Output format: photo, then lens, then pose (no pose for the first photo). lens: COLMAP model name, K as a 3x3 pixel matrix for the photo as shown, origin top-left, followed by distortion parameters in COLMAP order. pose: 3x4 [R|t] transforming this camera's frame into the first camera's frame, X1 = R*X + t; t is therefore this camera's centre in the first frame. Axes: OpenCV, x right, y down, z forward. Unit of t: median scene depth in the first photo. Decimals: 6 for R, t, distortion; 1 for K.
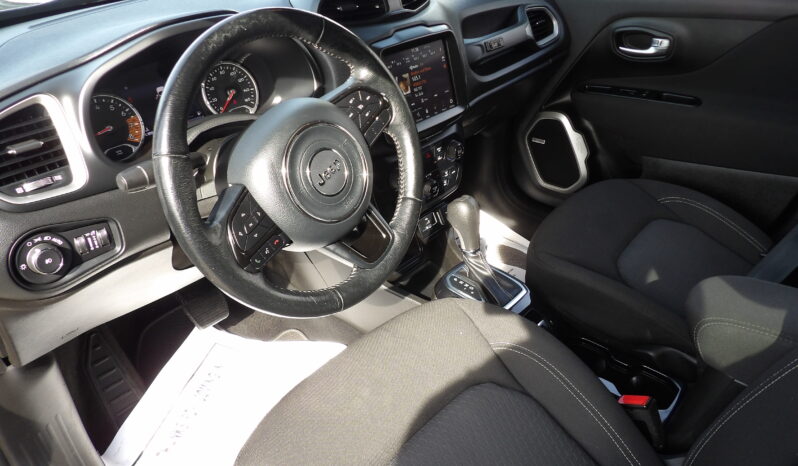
lens RADIAL K [[561.8, 0, 399.0], [0, 561.8, 233.0], [0, 0, 1]] dist [-0.005515, -0.000883]
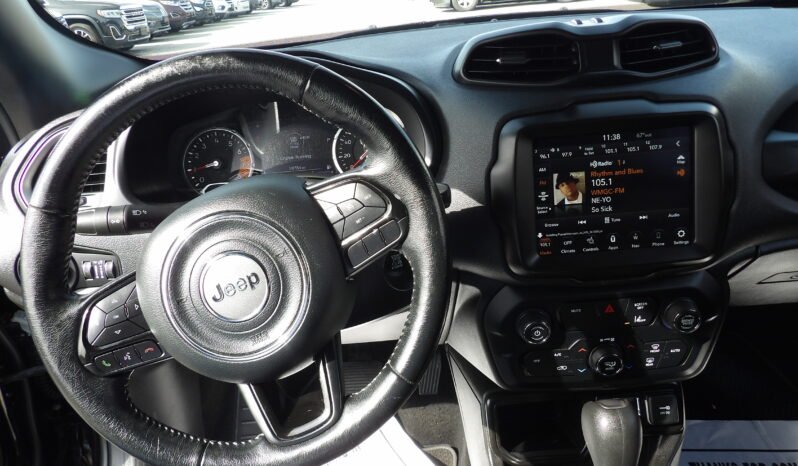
lens RADIAL K [[561.8, 0, 399.0], [0, 561.8, 233.0], [0, 0, 1]] dist [-0.005515, -0.000883]
pose [[0.666823, 0.276569, -0.691995, 0.318743], [-0.328751, 0.942515, 0.059902, -0.191308], [0.668783, 0.187550, 0.719413, 0.438722]]
